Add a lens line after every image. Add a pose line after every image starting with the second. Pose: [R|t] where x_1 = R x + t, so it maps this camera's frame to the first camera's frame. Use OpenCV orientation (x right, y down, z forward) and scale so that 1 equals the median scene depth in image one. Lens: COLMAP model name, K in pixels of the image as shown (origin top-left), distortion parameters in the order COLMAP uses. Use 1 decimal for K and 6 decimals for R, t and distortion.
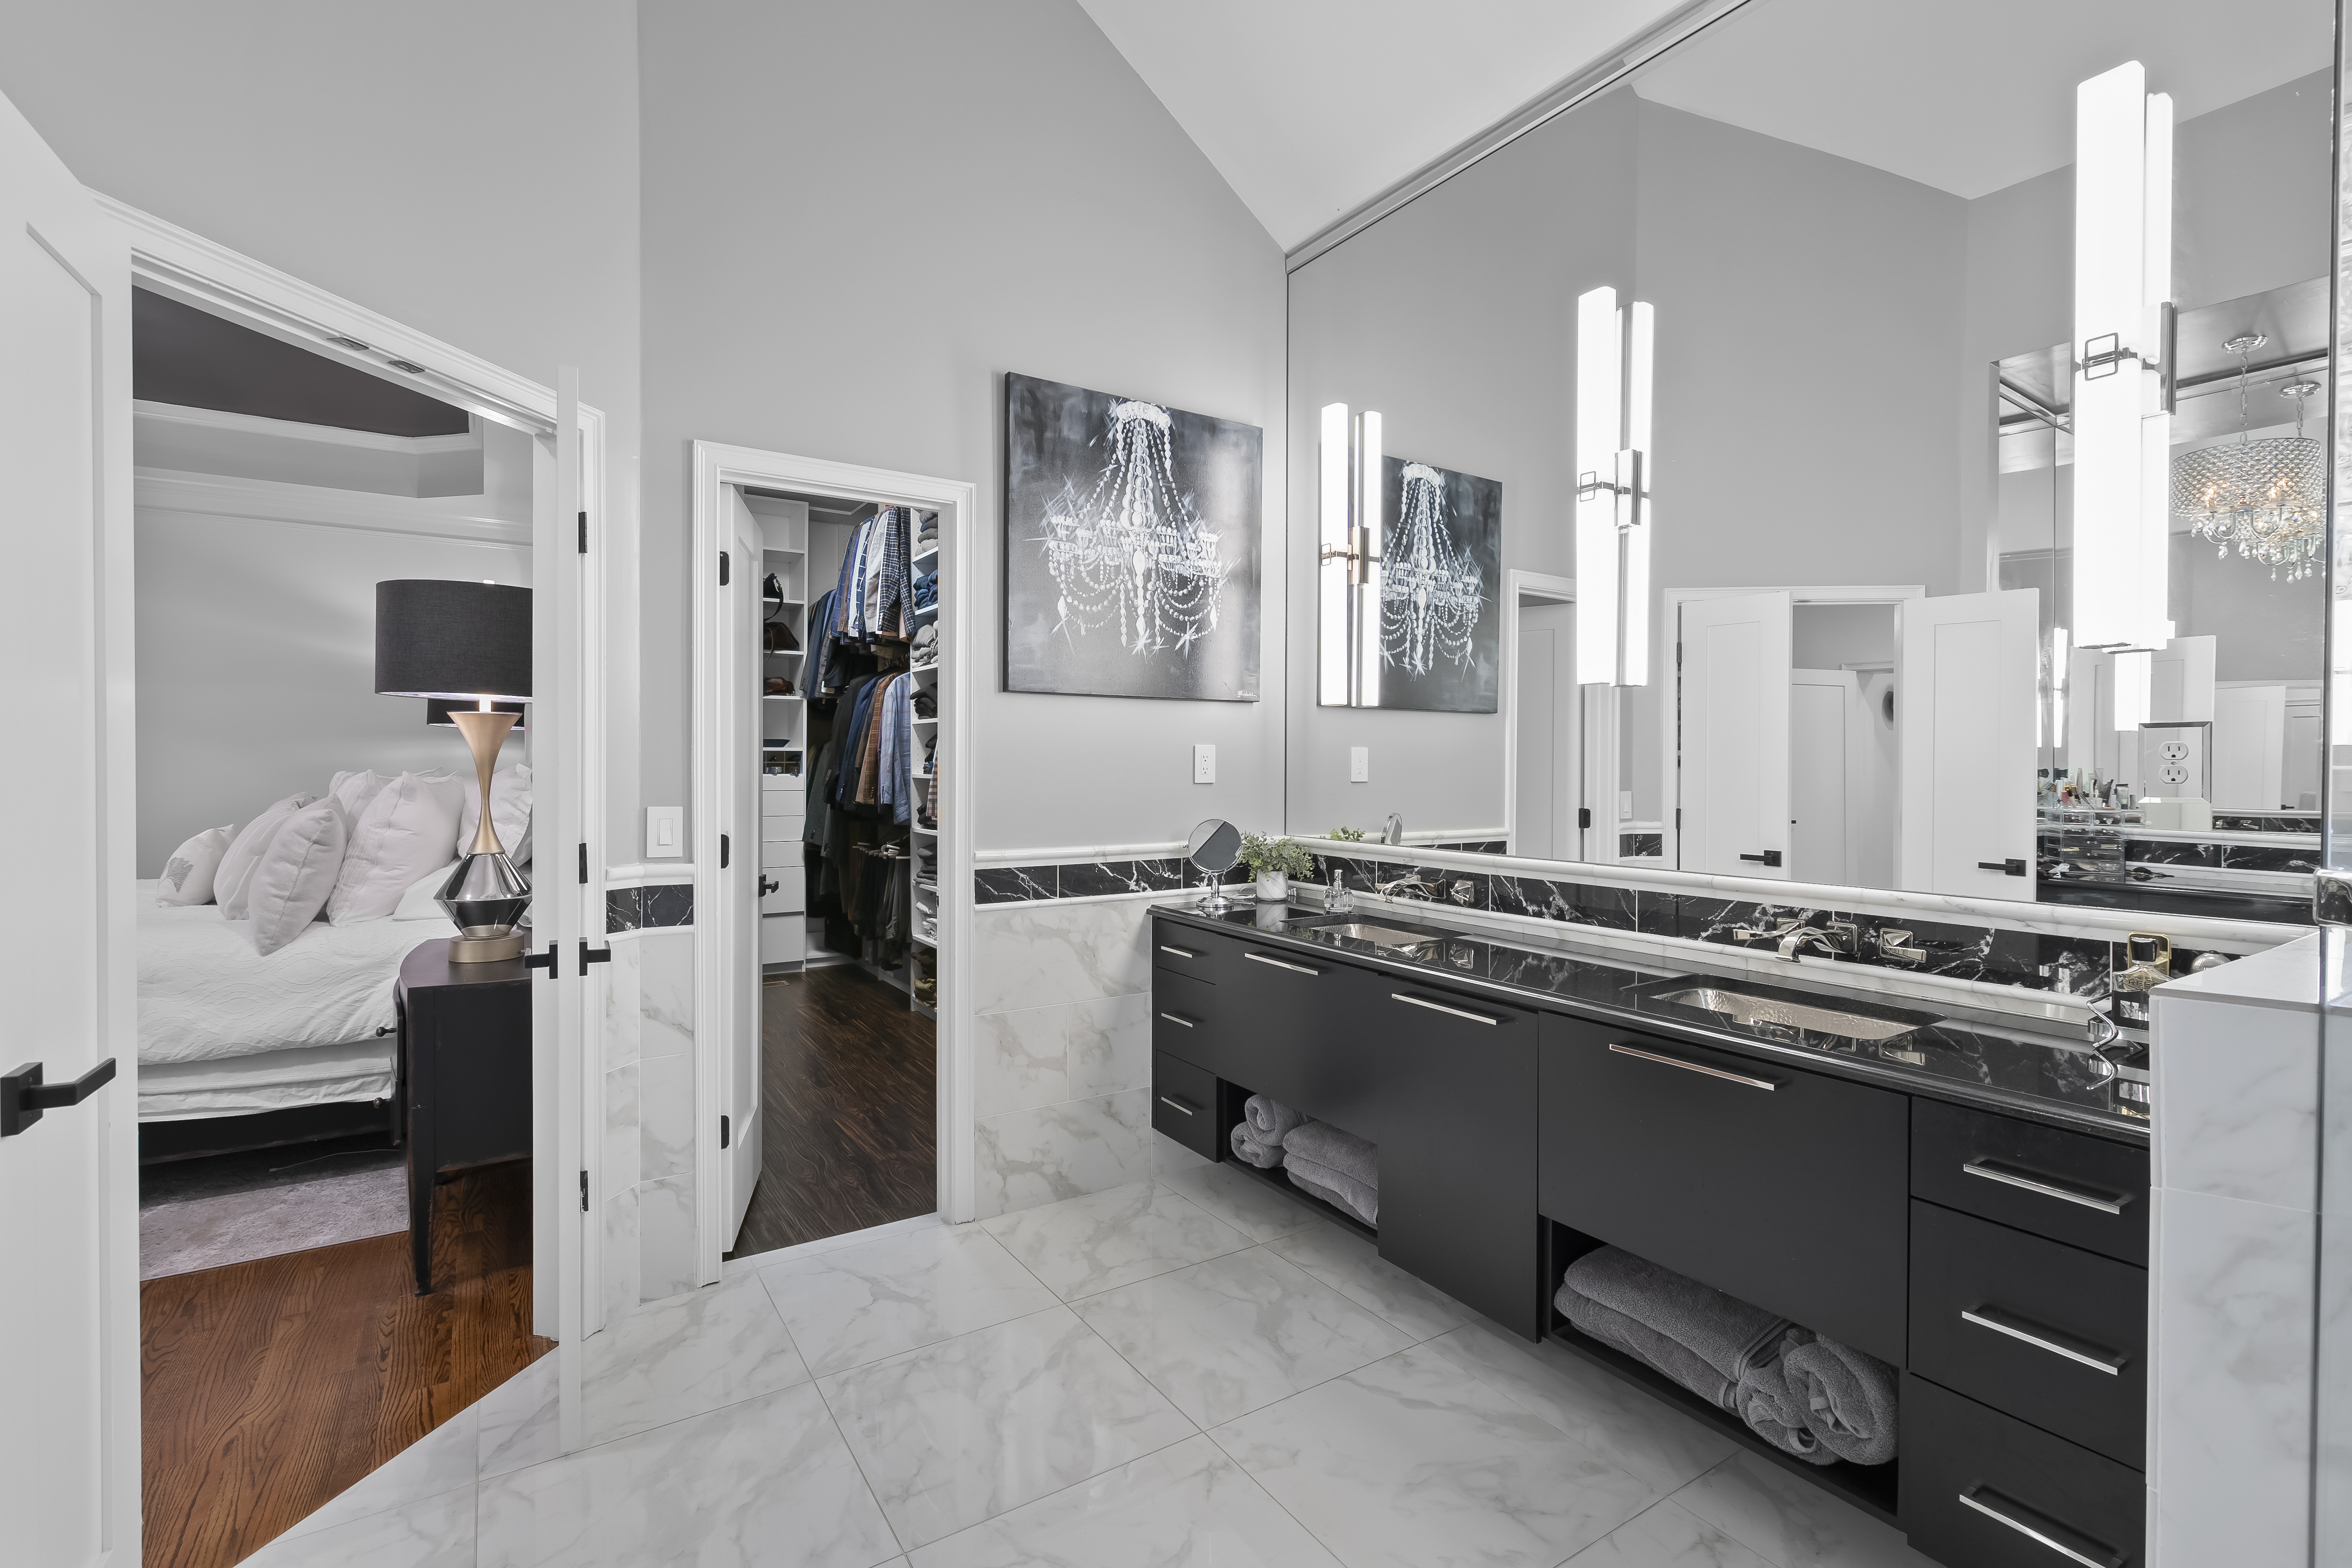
lens RADIAL K [[1052.3, 0, 1171.8], [0, 1052.3, 783.3], [0, 0, 1]] dist [-0.002631, 0.000233]
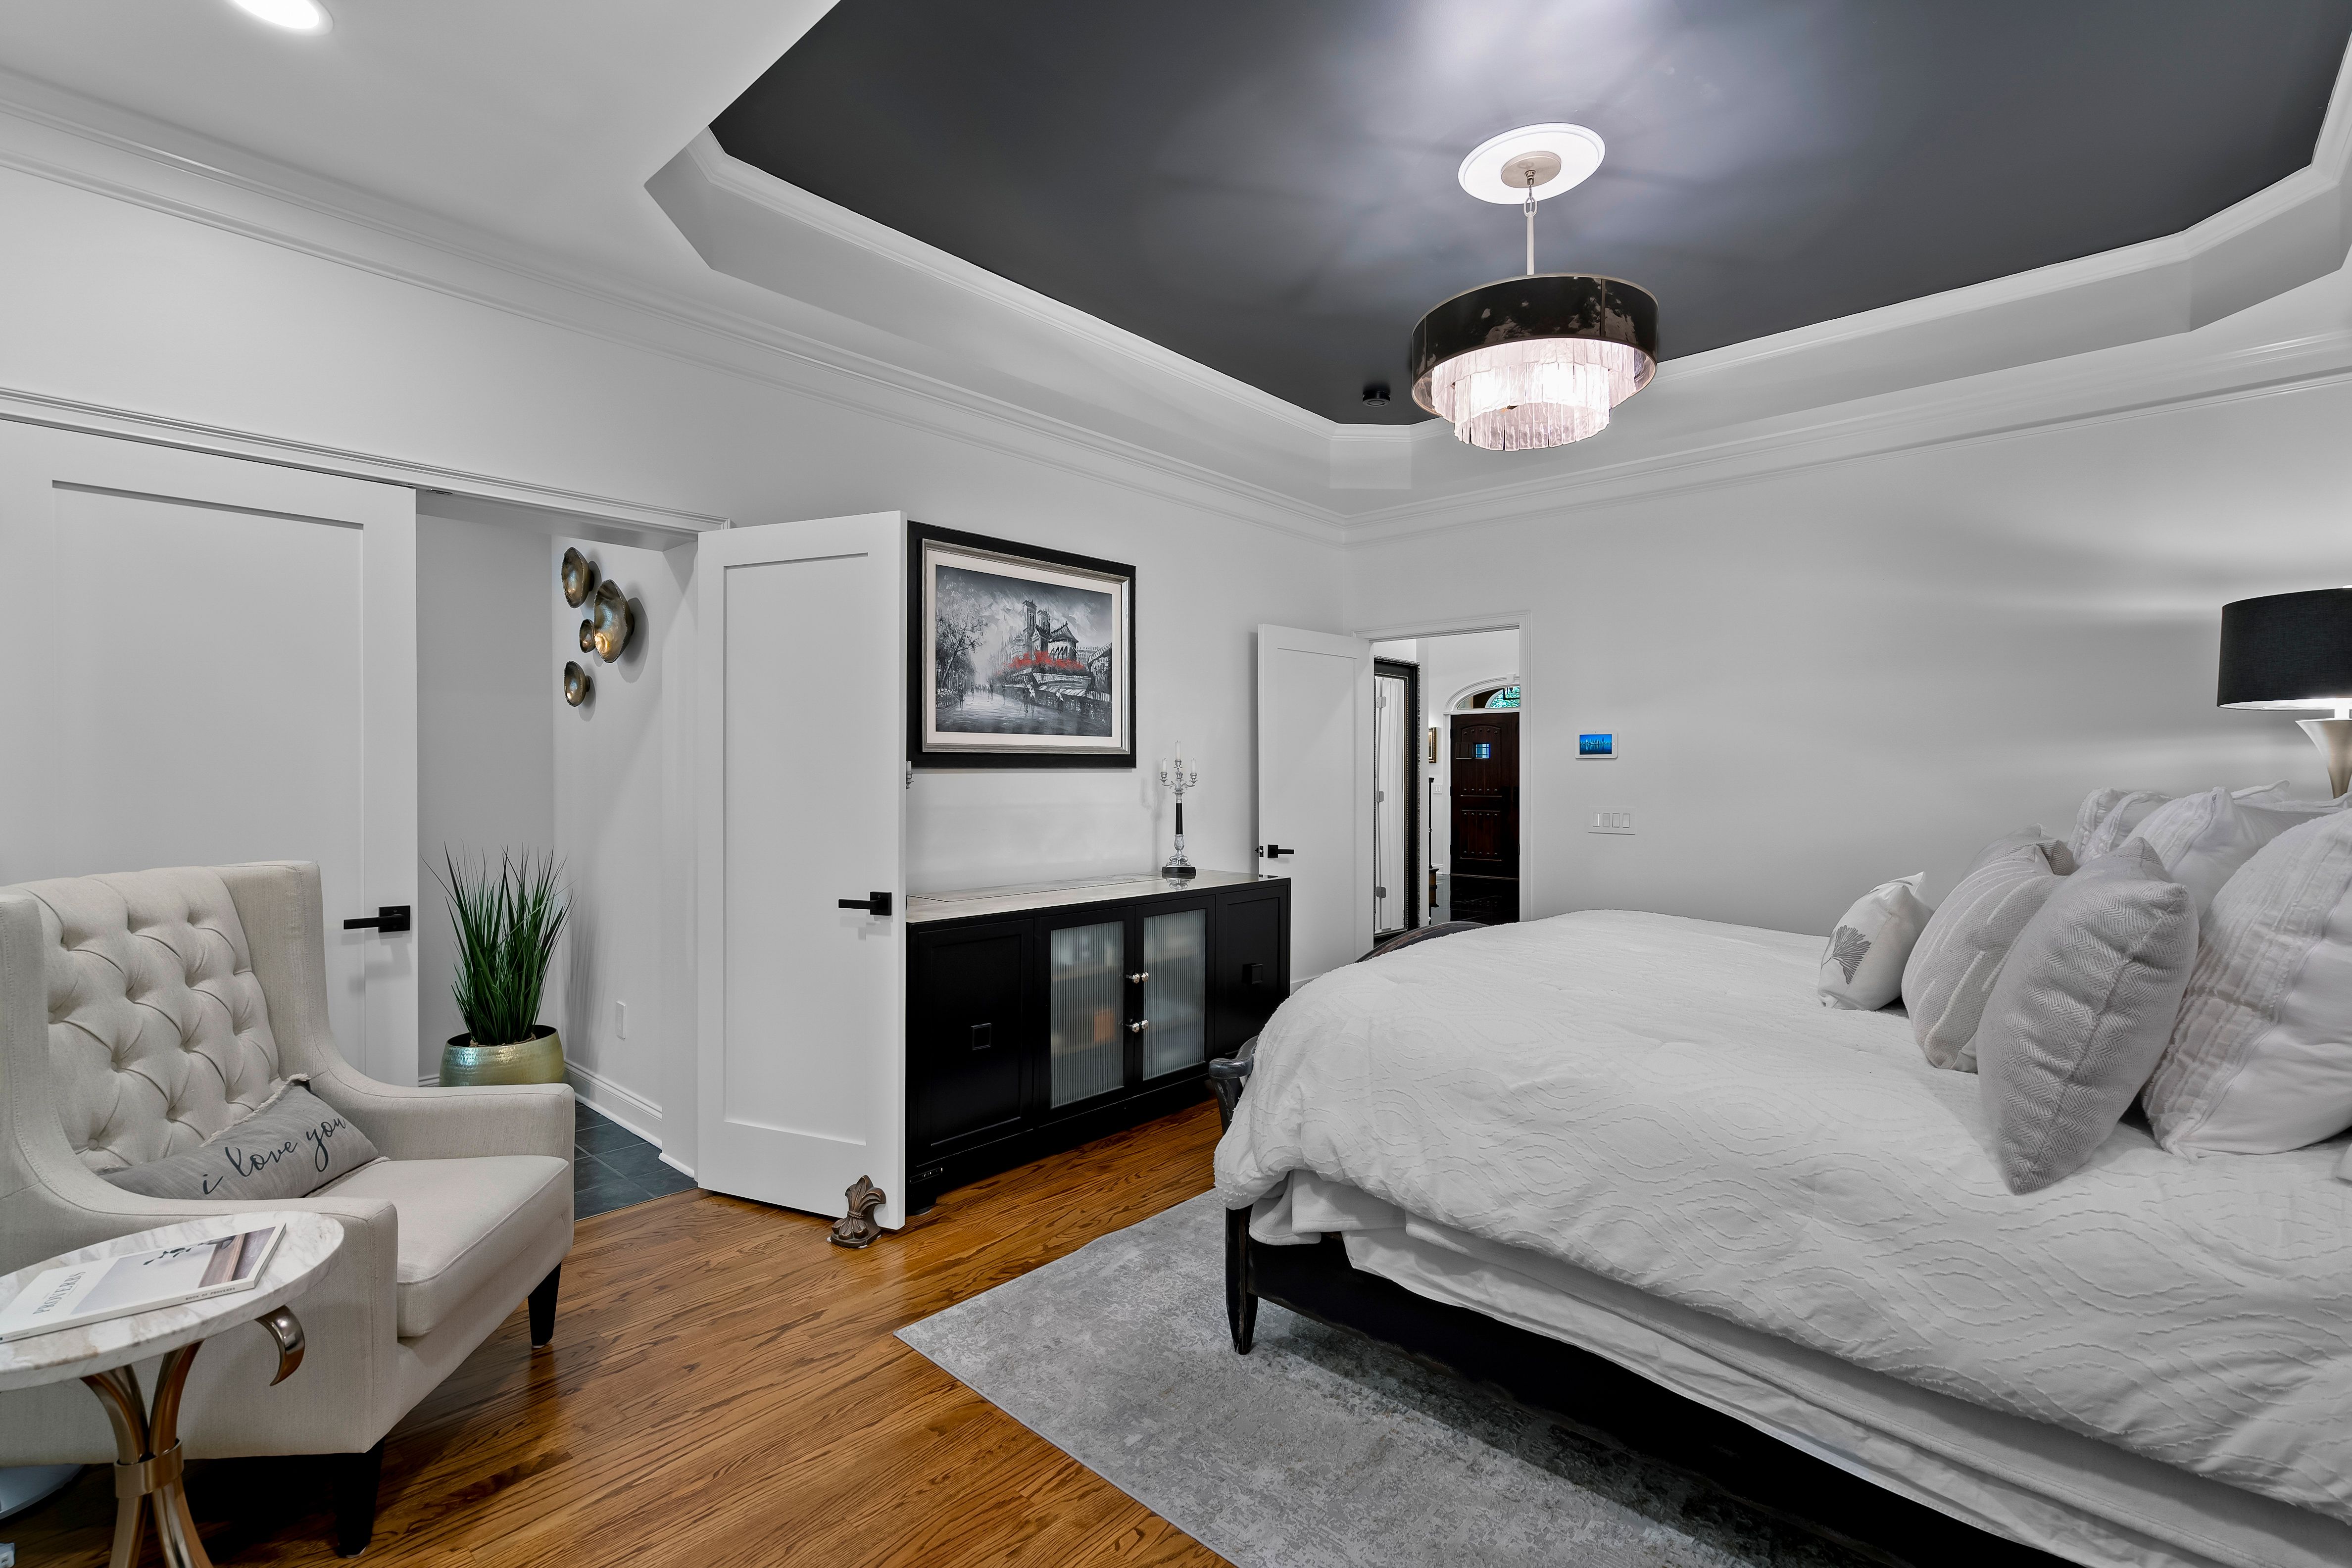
lens RADIAL K [[1052.3, 0, 1172.1], [0, 1052.3, 784.4], [0, 0, 1]] dist [-0.002631, 0.000233]
pose [[0.251876, 0.002385, -0.967757, -0.502193], [-0.011164, 0.999938, -0.000442, -0.010292], [0.967695, 0.010915, 0.251887, 0.512481]]
